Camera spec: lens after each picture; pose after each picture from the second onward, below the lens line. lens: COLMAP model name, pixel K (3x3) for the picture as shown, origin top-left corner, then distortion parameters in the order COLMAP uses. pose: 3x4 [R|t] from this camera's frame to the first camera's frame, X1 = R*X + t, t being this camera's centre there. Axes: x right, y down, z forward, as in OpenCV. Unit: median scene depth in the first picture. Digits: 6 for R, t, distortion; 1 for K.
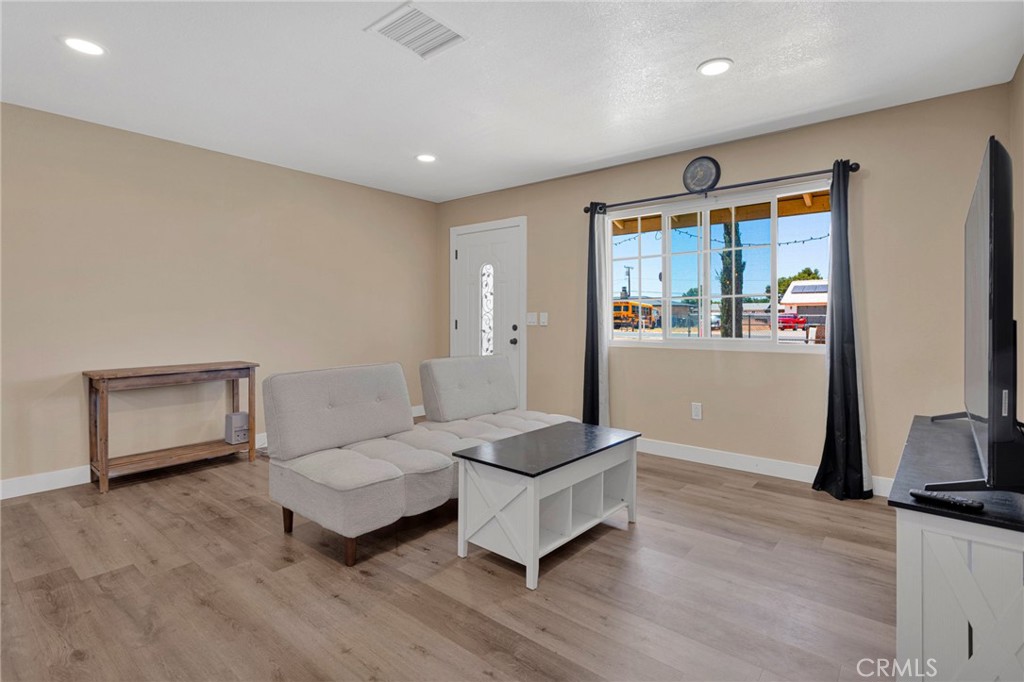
lens RADIAL K [[500.1, 0, 514.4], [0, 500.1, 318.3], [0, 0, 1]] dist [0.000431, 0.000493]
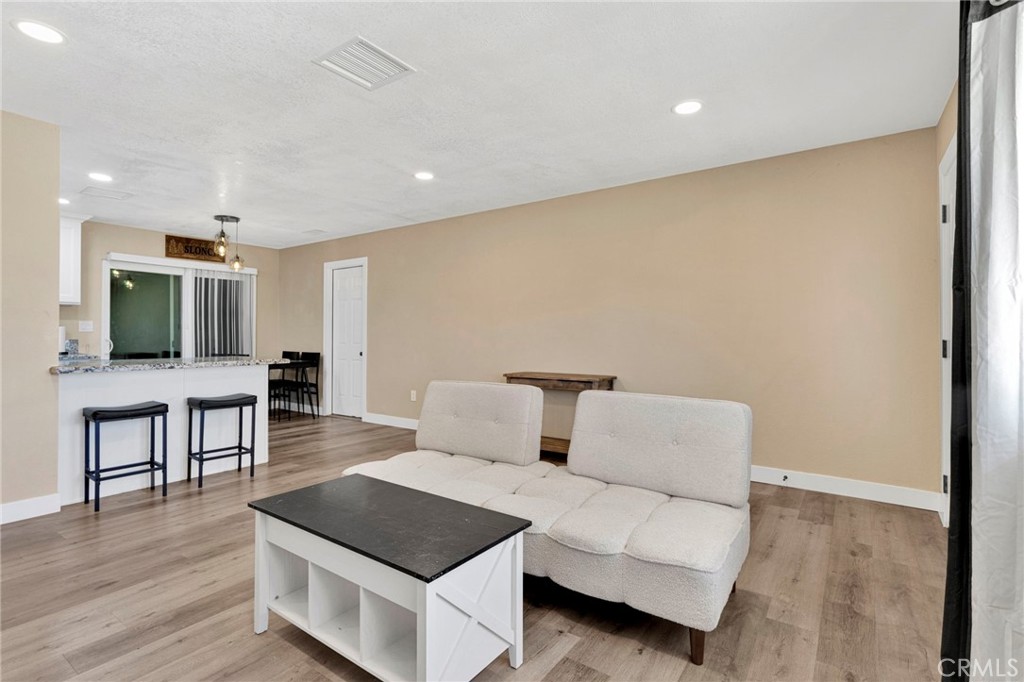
lens RADIAL K [[500.1, 0, 514.4], [0, 500.1, 318.3], [0, 0, 1]] dist [0.000431, 0.000493]
pose [[0.061982, -0.034563, -0.997479, 0.695962], [0.000381, 0.999401, -0.034606, -0.000906], [0.998077, 0.001765, 0.061958, 0.983177]]
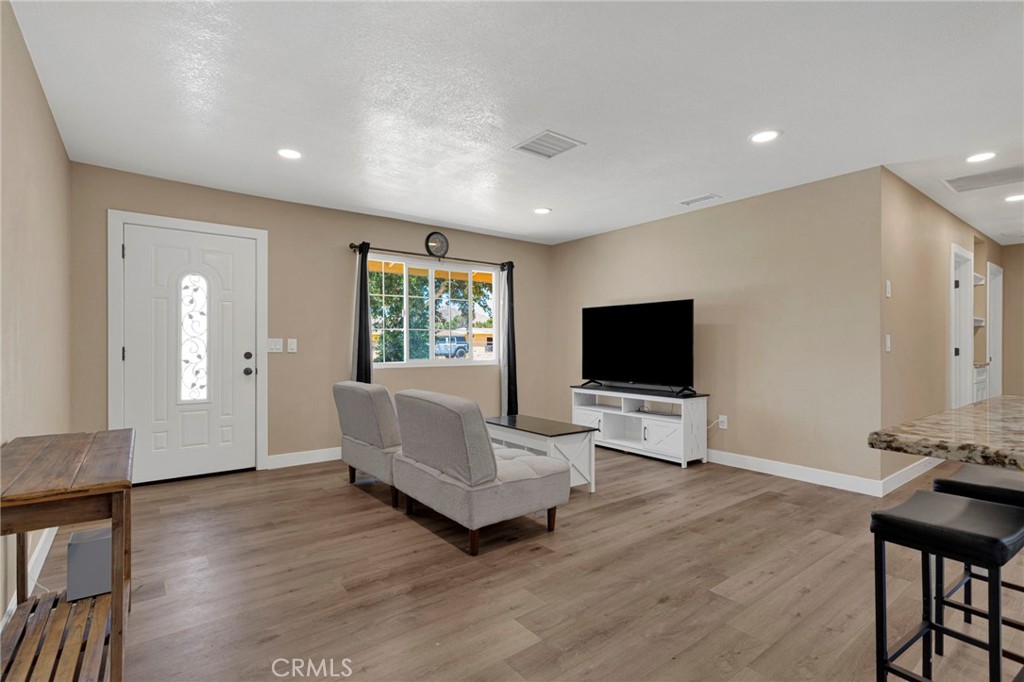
lens RADIAL K [[482.8, 0, 529.1], [0, 482.8, 345.1], [0, 0, 1]] dist [-0.000275, 0.000050]
pose [[0.199858, -0.000338, 0.979825, -1.224387], [-0.002374, 0.999997, 0.000830, -0.002063], [-0.979822, -0.002492, 0.199856, 0.610338]]
